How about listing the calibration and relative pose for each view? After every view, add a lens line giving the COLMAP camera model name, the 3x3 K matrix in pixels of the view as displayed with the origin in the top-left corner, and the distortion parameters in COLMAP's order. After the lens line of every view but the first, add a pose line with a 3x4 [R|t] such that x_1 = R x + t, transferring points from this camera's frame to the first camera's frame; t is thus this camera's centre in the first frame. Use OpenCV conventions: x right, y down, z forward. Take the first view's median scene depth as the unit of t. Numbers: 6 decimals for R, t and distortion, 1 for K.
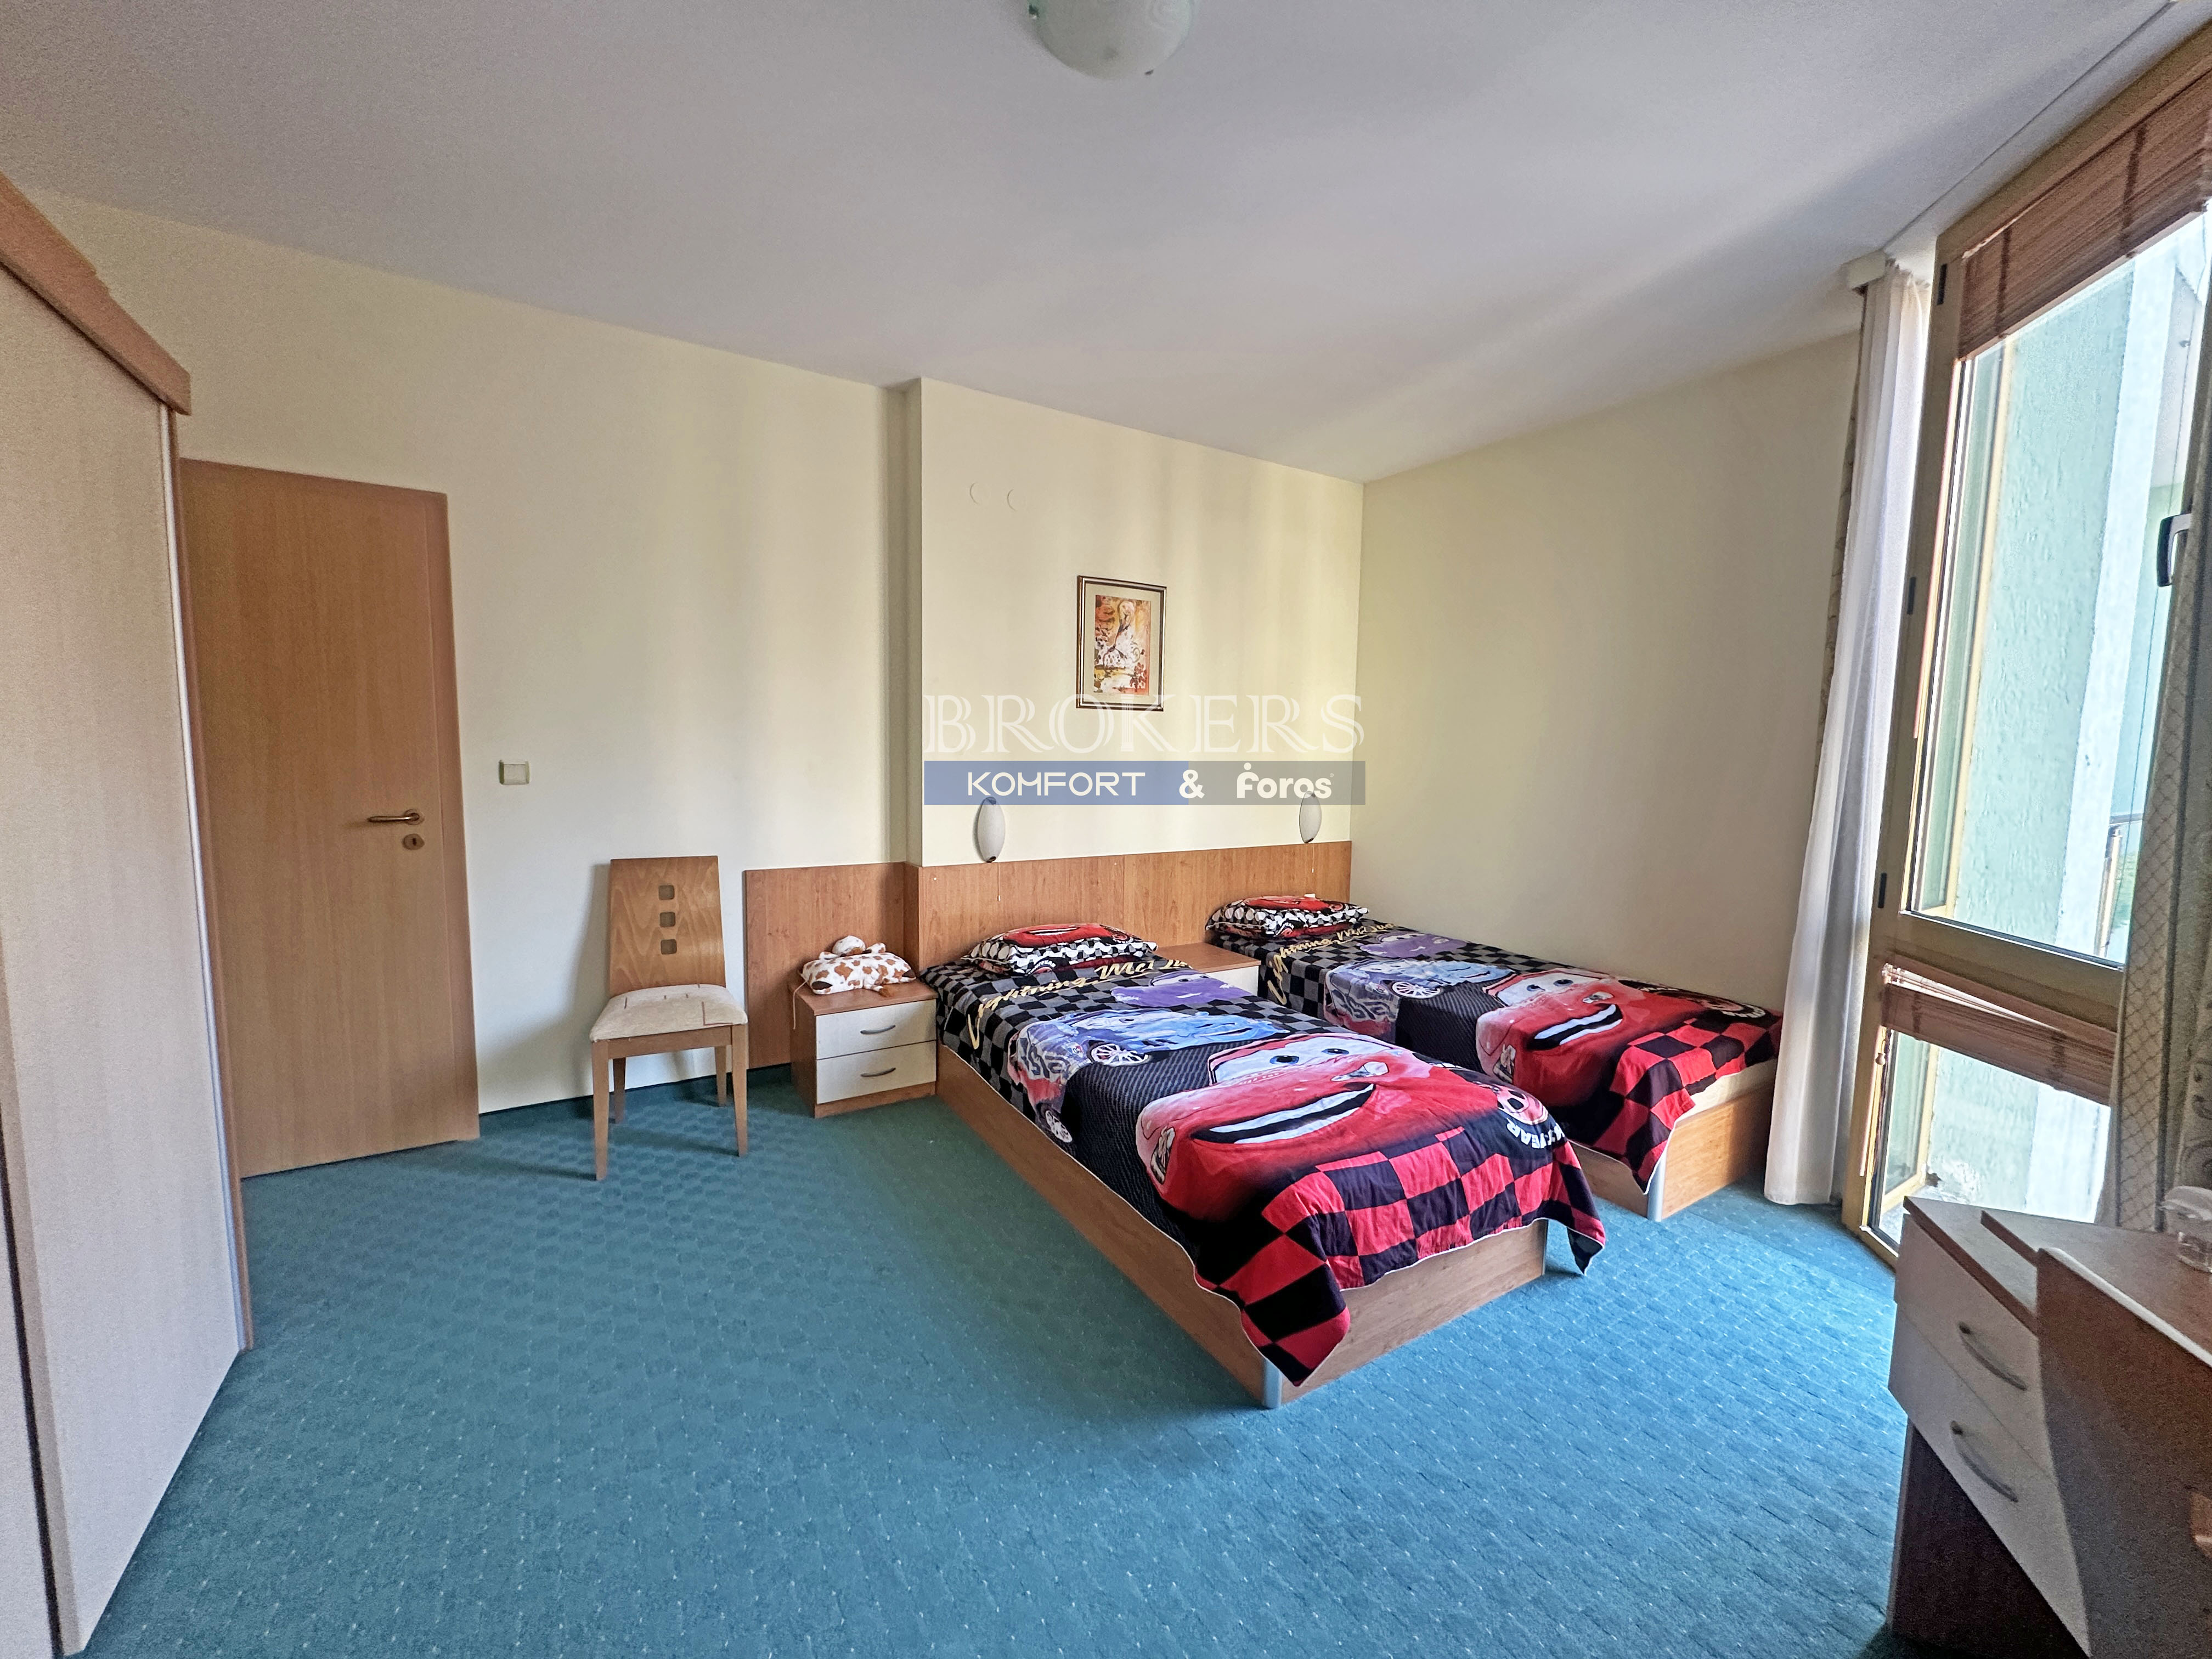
lens RADIAL K [[882.2, 0, 1101.0], [0, 882.2, 829.1], [0, 0, 1]] dist [-0.002652, 0.000121]
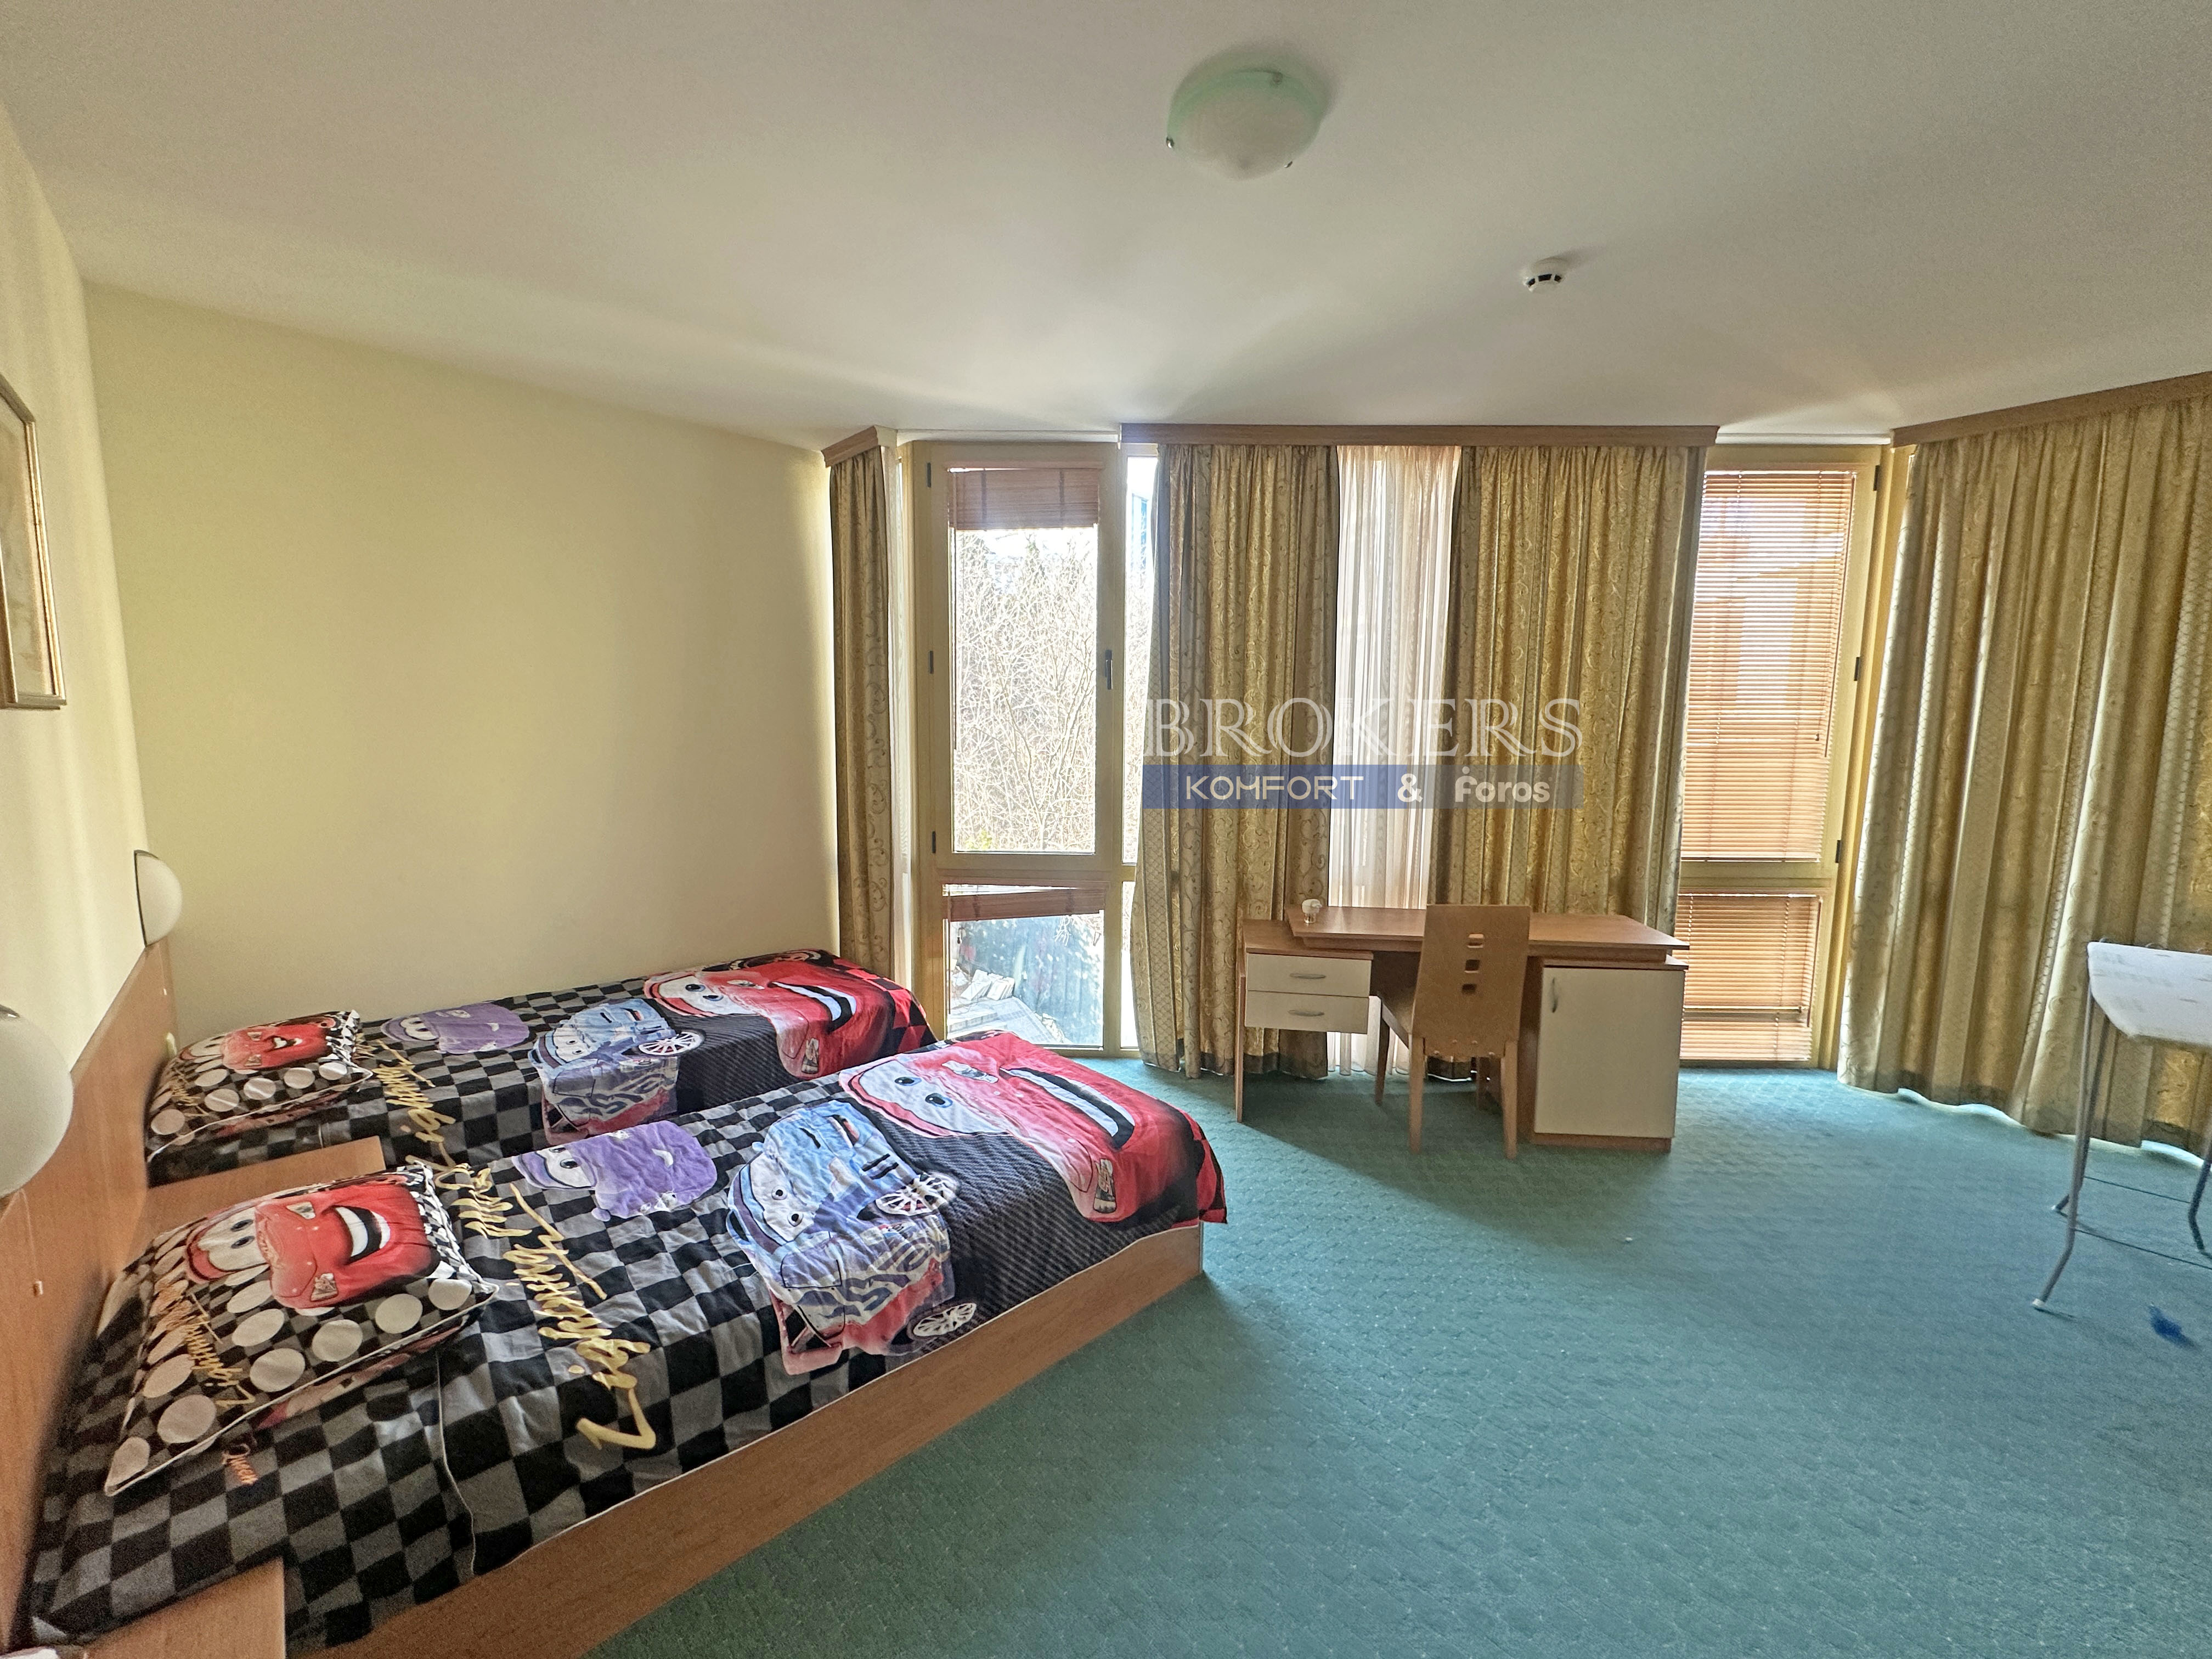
lens RADIAL K [[882.2, 0, 1101.0], [0, 882.2, 829.1], [0, 0, 1]] dist [-0.002652, 0.000121]
pose [[-0.192931, -0.128860, 0.972714, -0.638839], [0.076852, 0.986309, 0.145904, -0.142934], [-0.978198, 0.102904, -0.180386, 0.836580]]
